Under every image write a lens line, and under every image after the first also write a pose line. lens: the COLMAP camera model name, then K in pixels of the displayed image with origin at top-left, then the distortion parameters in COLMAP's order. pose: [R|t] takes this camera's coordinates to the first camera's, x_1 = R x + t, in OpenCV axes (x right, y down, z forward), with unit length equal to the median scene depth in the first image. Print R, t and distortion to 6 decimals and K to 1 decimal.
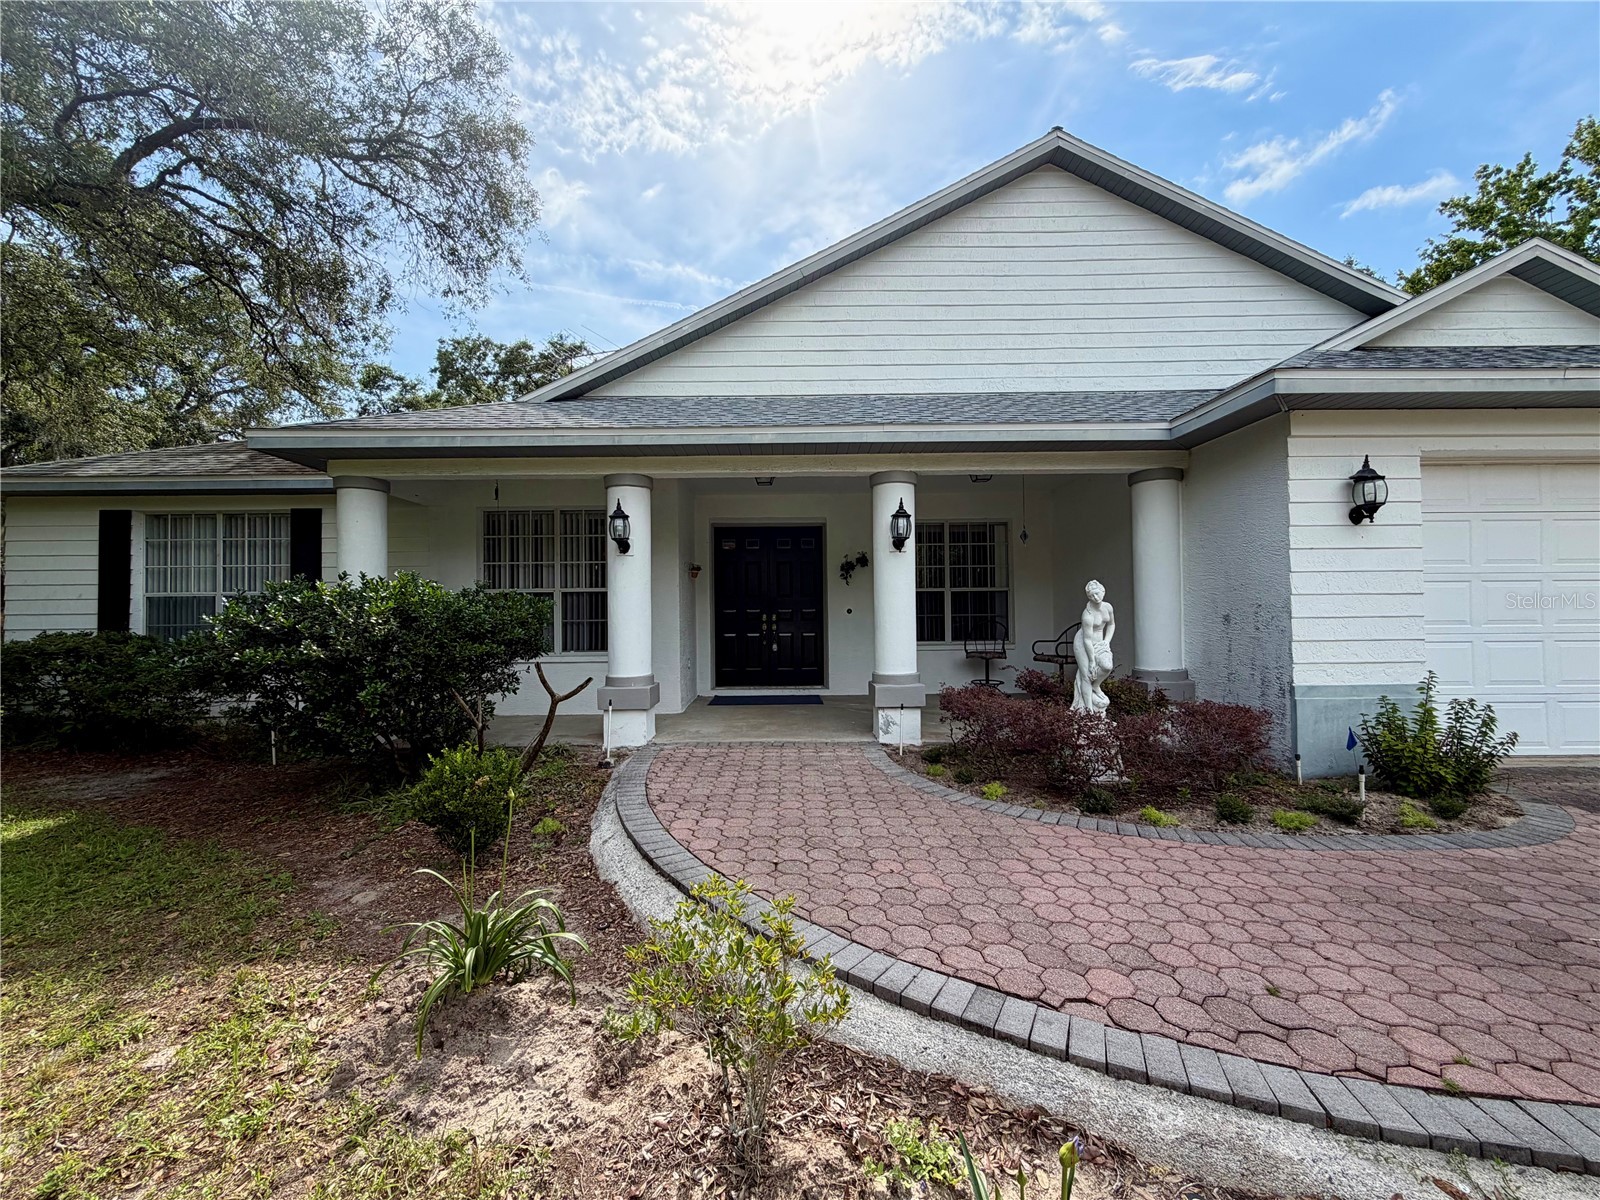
lens RADIAL K [[638.3, 0, 791.0], [0, 638.3, 600.8], [0, 0, 1]] dist [0.001536, 0.002027]
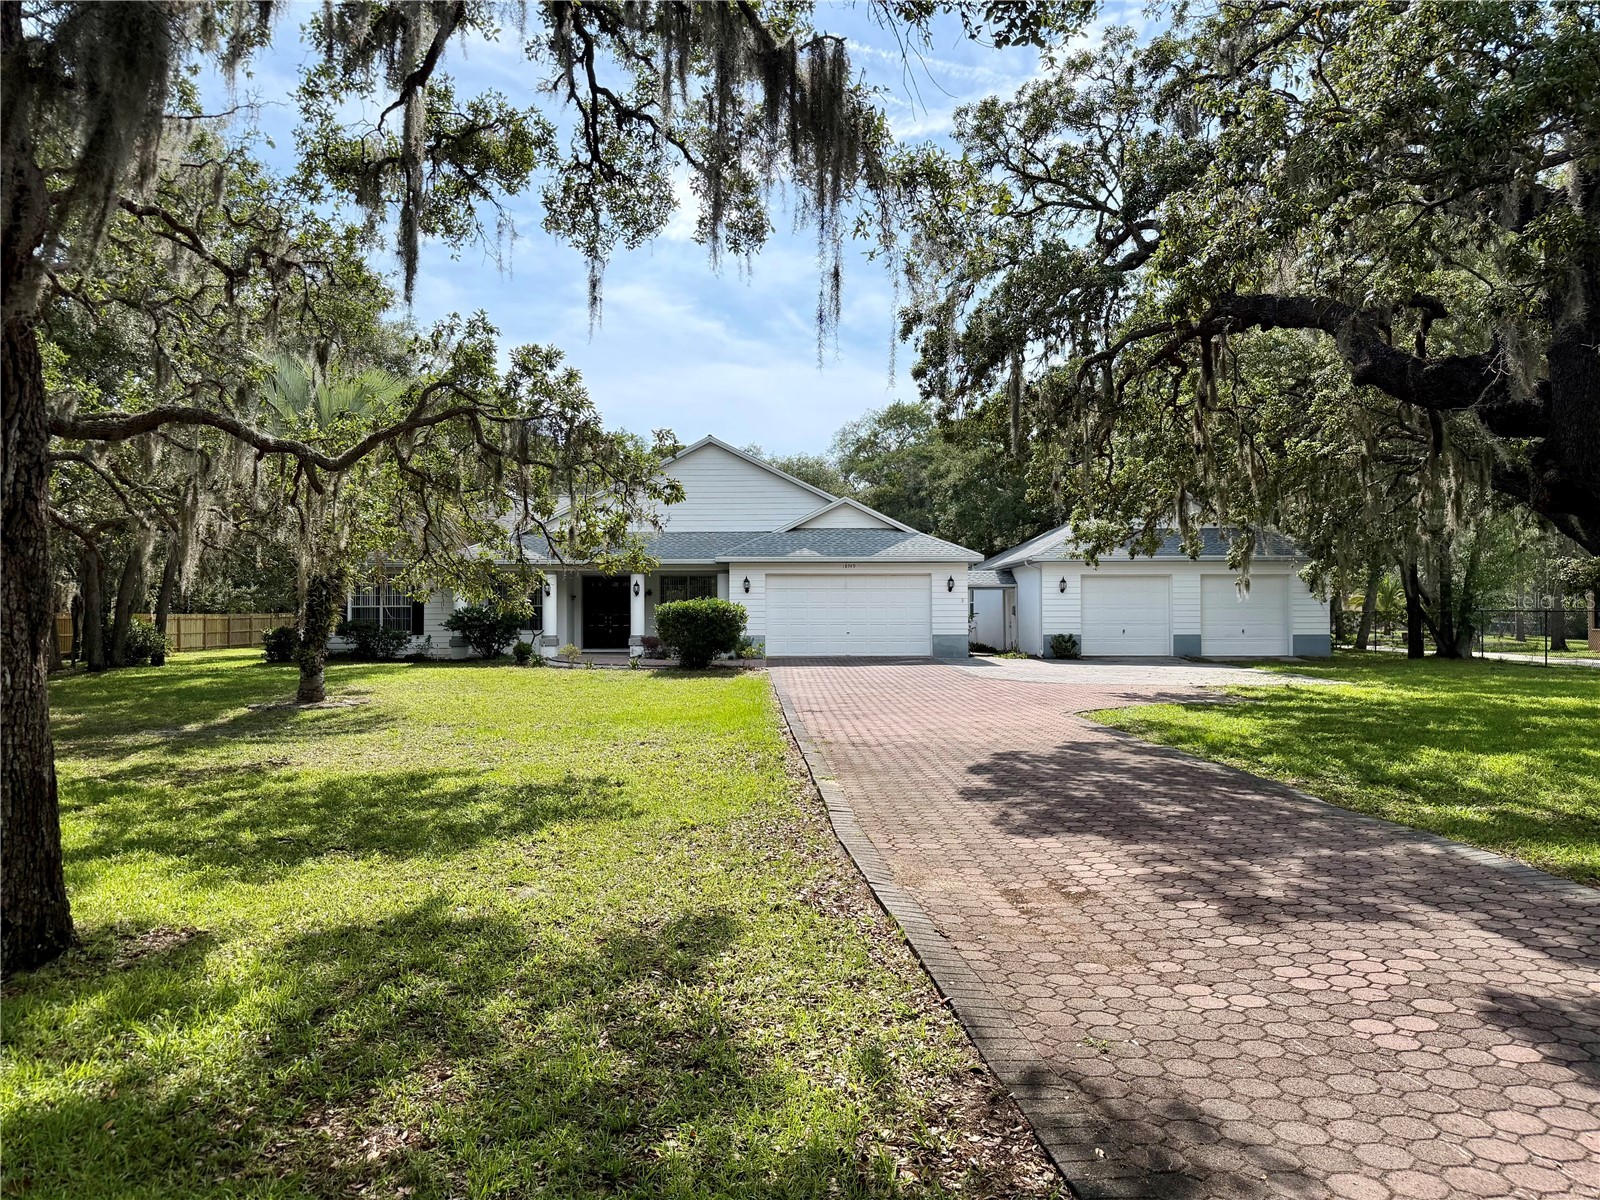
lens RADIAL K [[1127.6, 0, 789.1], [0, 1127.6, 599.3], [0, 0, 1]] dist [0.060075, -0.068963]
pose [[0.999815, 0.007205, 0.017851, 0.652290], [-0.007281, 0.999965, 0.004154, -0.072069], [-0.017820, -0.004283, 0.999832, -3.626928]]
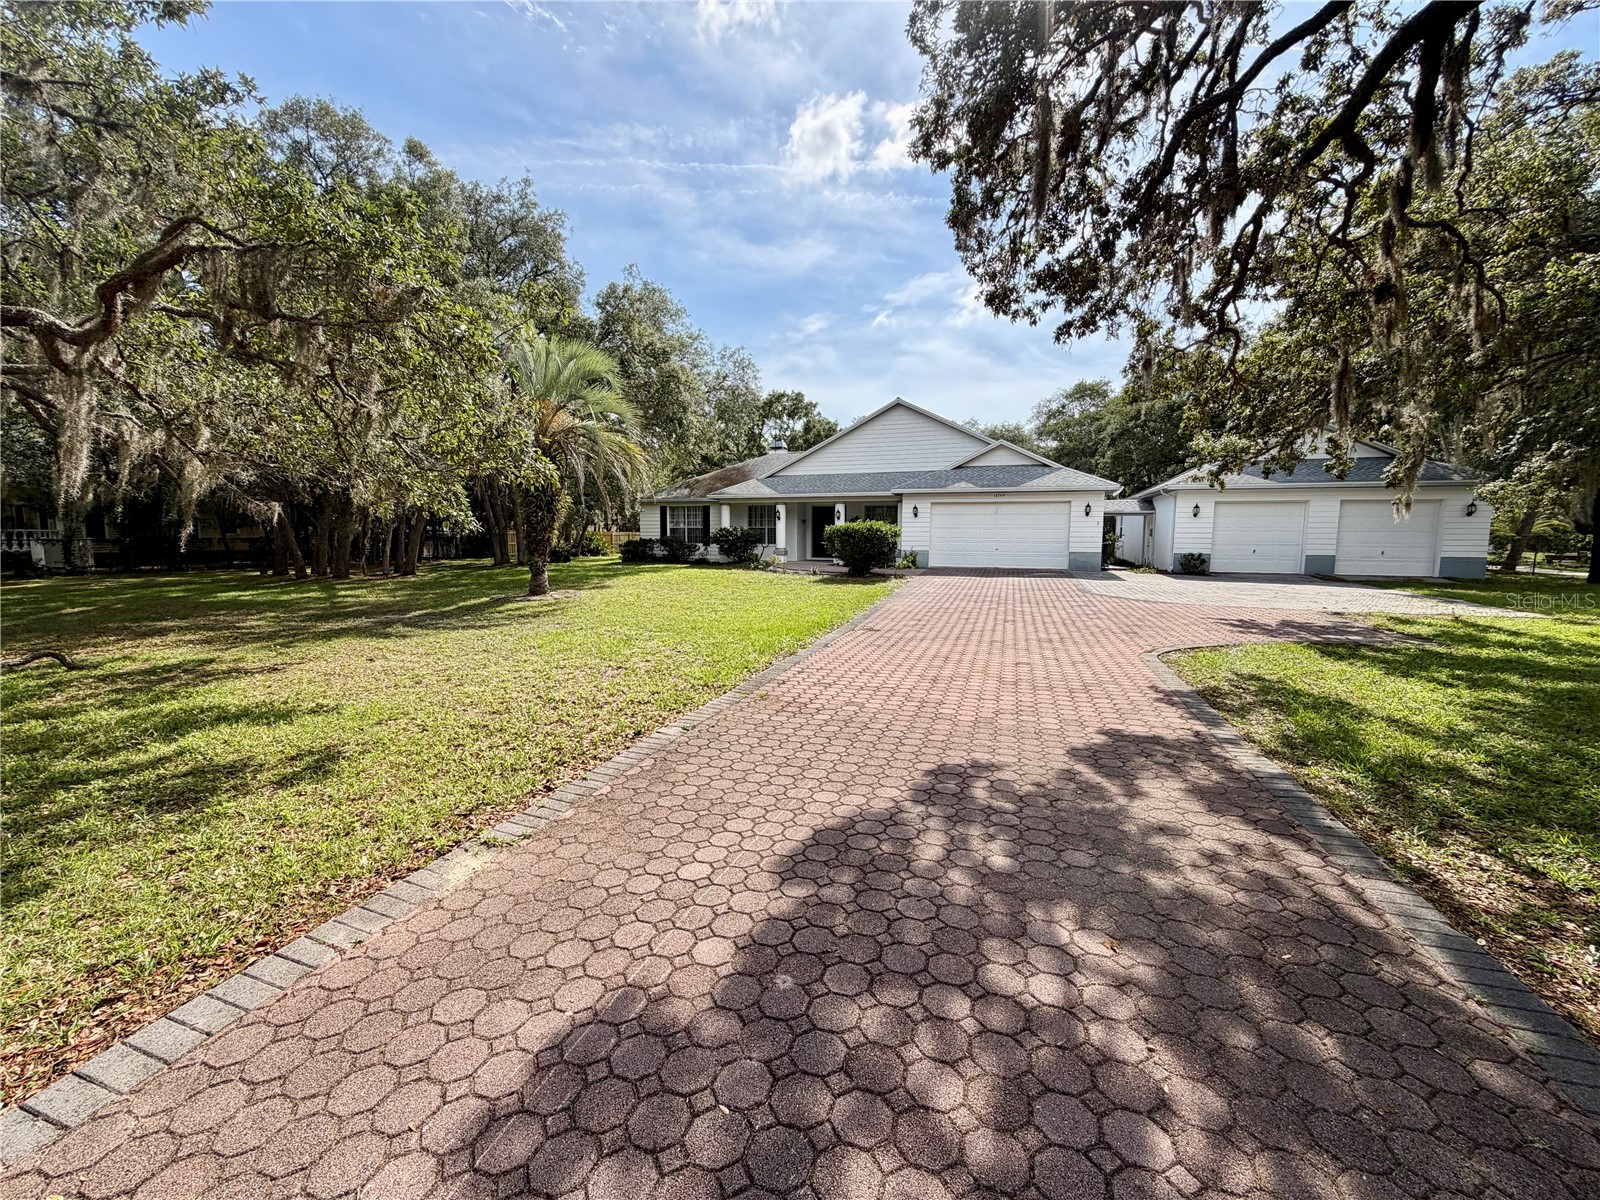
lens RADIAL K [[638.3, 0, 796.1], [0, 638.3, 601.3], [0, 0, 1]] dist [0.001536, 0.002027]
pose [[0.947153, 0.048124, -0.317153, 1.026790], [-0.009238, 0.992365, 0.122990, -0.049202], [0.320651, -0.113560, 0.940366, -2.560385]]
